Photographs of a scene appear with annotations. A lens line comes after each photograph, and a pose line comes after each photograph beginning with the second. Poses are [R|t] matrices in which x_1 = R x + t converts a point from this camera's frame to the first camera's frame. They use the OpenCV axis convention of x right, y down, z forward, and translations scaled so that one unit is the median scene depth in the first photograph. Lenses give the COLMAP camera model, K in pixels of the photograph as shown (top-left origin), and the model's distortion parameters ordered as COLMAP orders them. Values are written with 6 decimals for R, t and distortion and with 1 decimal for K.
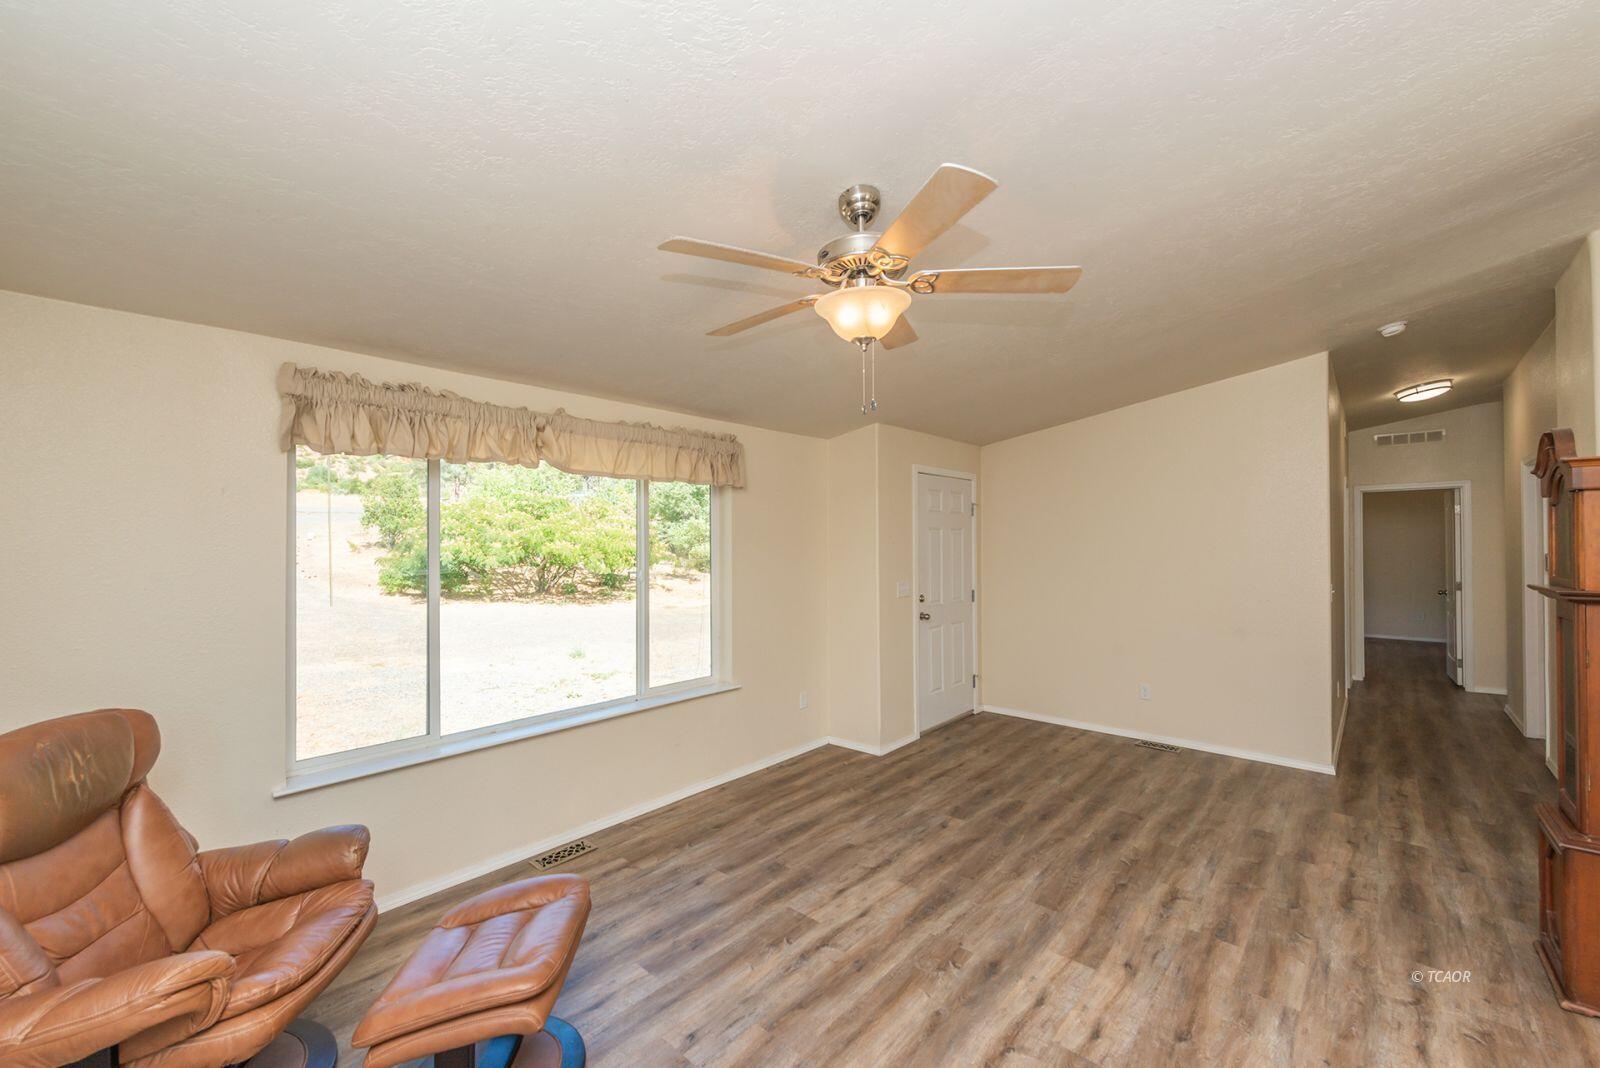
lens RADIAL K [[636.8, 0, 798.3], [0, 636.8, 542.0], [0, 0, 1]] dist [0.018345, -0.006092]
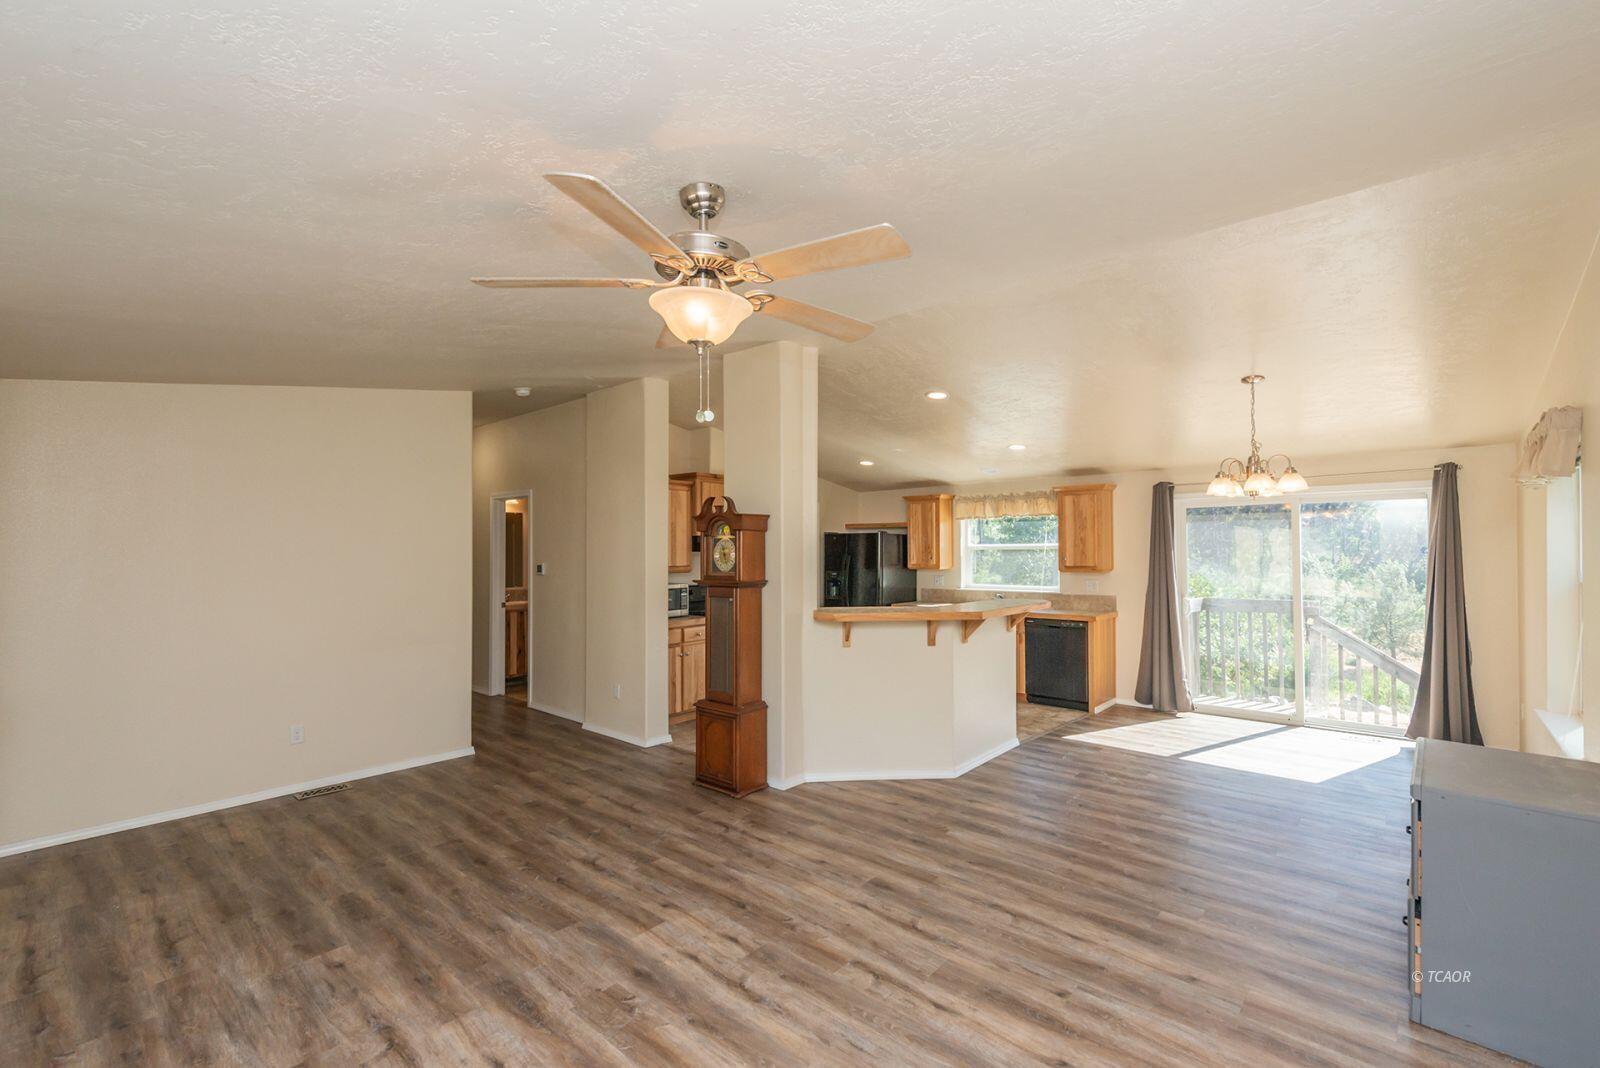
lens RADIAL K [[690.8, 0, 806.3], [0, 690.8, 537.3], [0, 0, 1]] dist [0.019218, -0.004918]
pose [[-0.012063, 0.026516, 0.999576, -0.592122], [-0.004160, 0.999638, -0.026568, -0.001206], [-0.999919, -0.004479, -0.011948, 0.545890]]
